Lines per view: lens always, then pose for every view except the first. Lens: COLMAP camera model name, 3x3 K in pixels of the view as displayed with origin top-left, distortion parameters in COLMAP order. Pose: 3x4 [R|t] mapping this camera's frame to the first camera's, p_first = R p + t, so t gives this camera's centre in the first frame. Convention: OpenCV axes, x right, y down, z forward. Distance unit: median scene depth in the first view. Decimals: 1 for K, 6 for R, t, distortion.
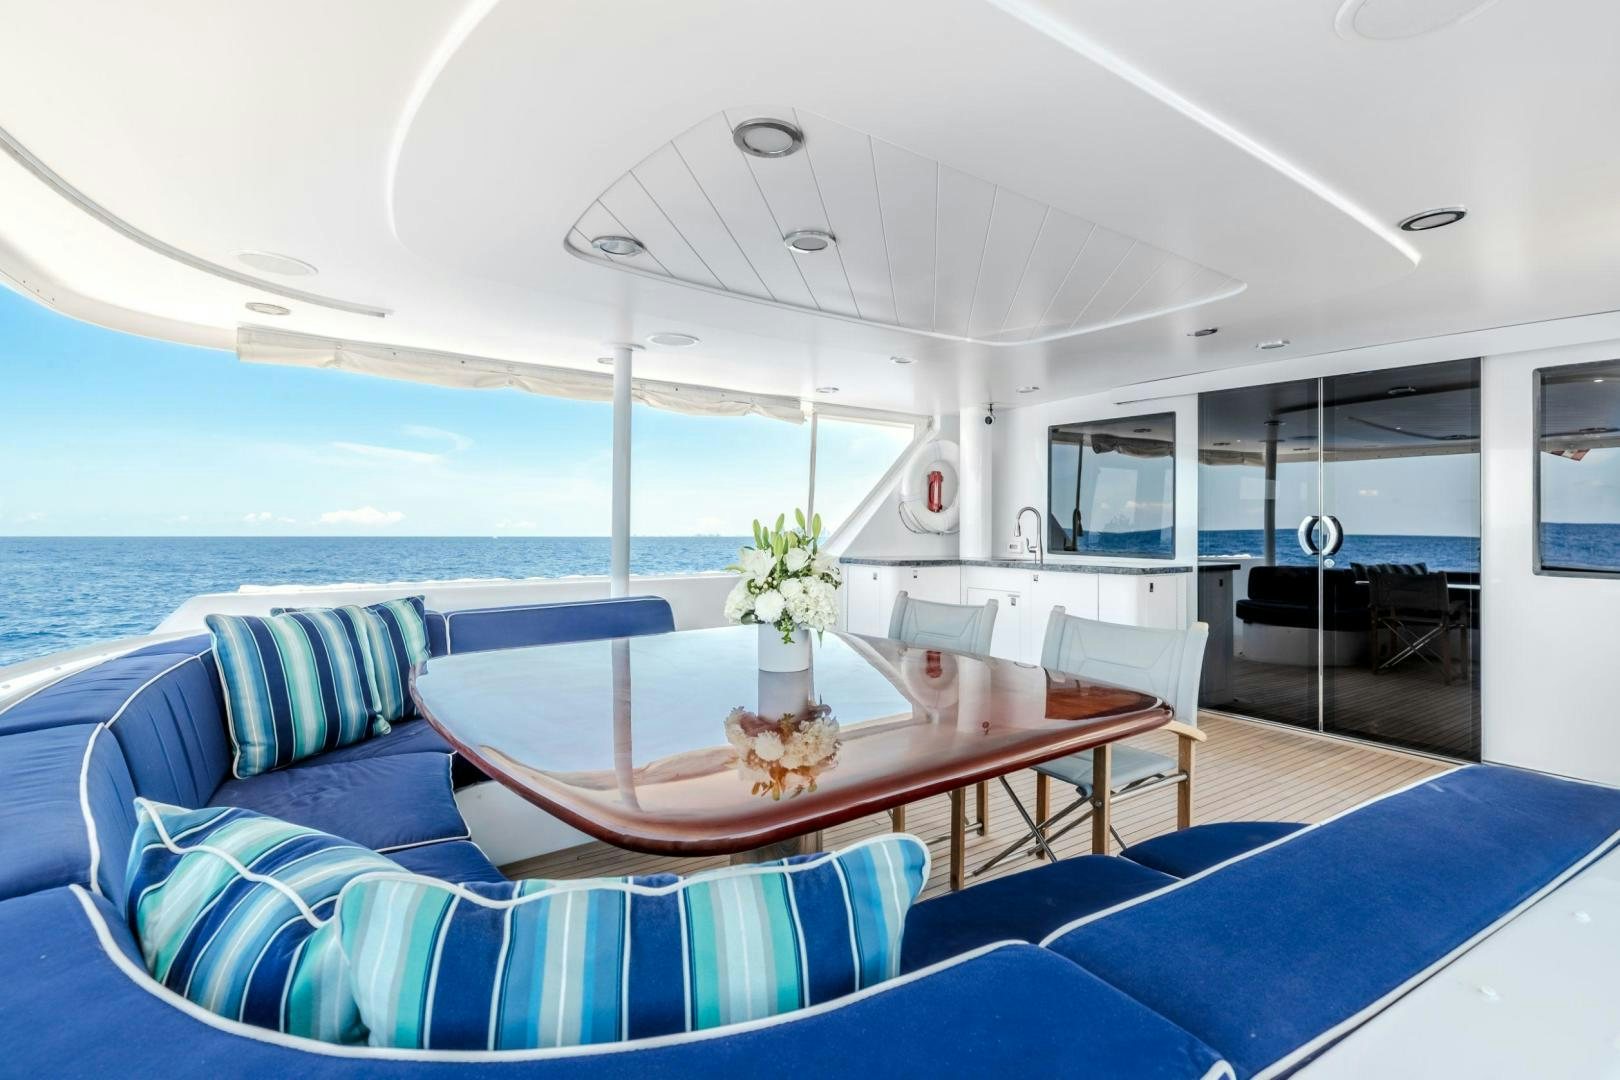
lens RADIAL K [[754.0, 0, 810.0], [0, 754.0, 540.0], [0, 0, 1]] dist [-0.000440, -0.000097]
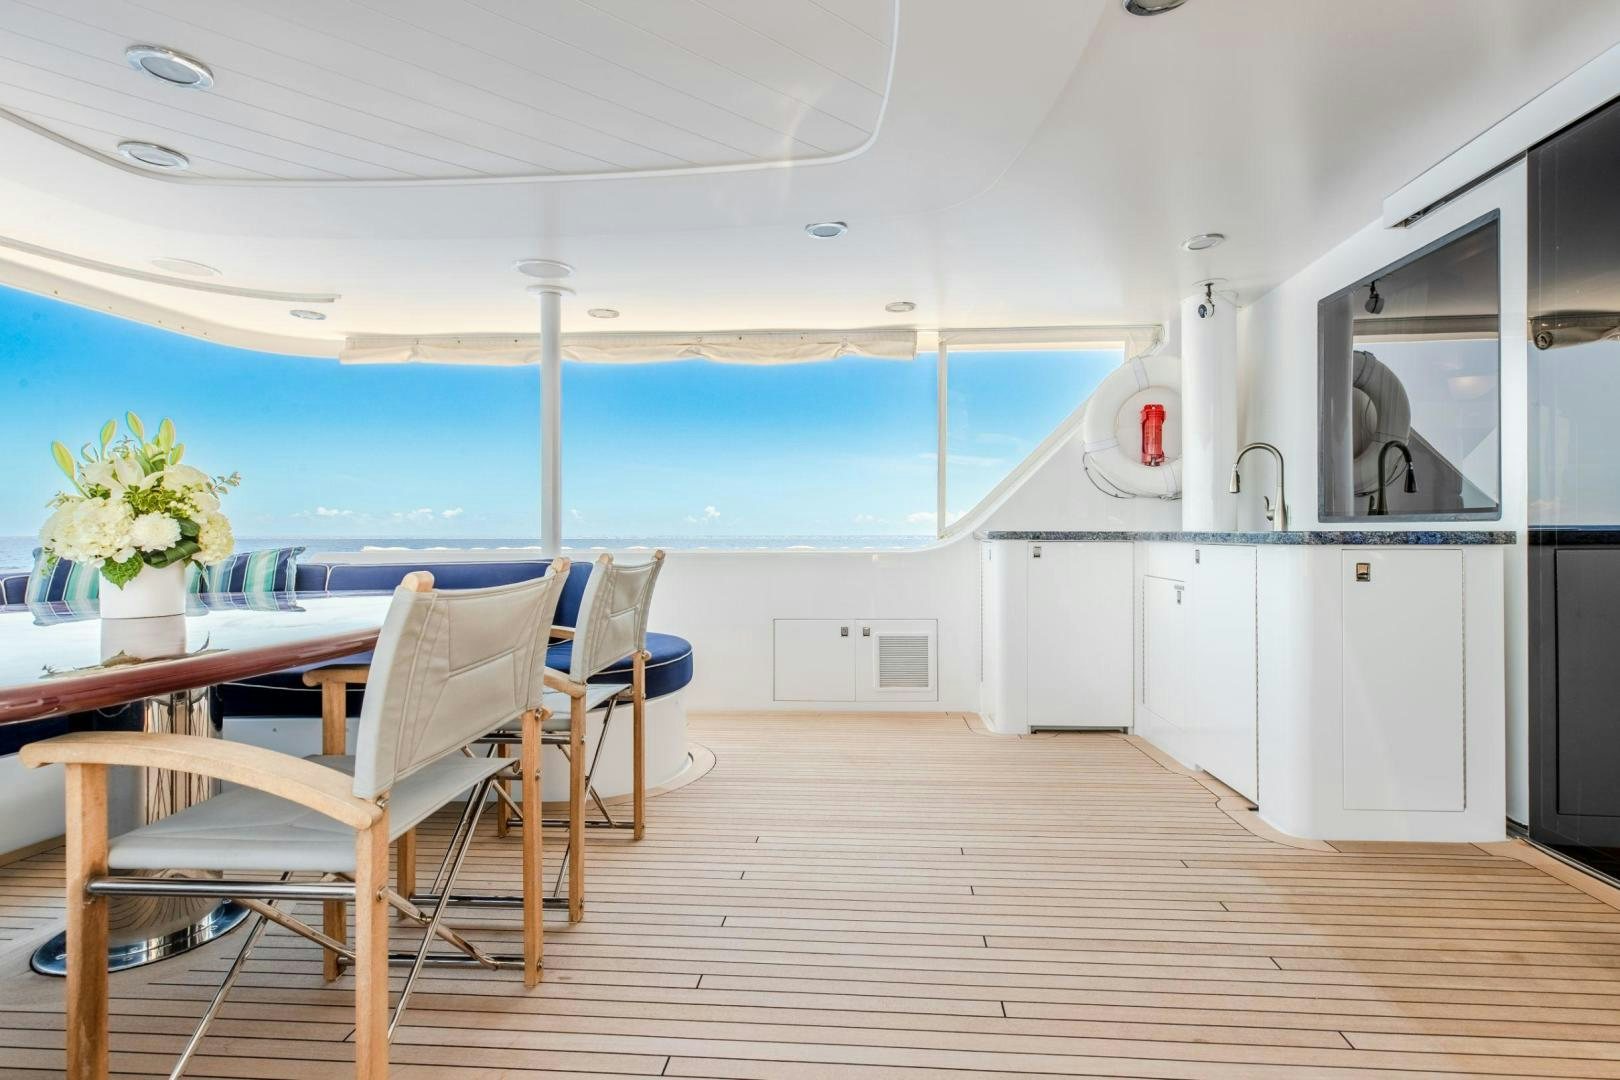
lens RADIAL K [[767.5, 0, 810.0], [0, 767.5, 540.0], [0, 0, 1]] dist [-0.000522, -0.000295]
pose [[0.777613, -0.003114, -0.628735, 0.446133], [-0.001992, 0.999971, -0.007417, 0.042848], [0.628740, 0.007020, 0.777584, 0.348103]]
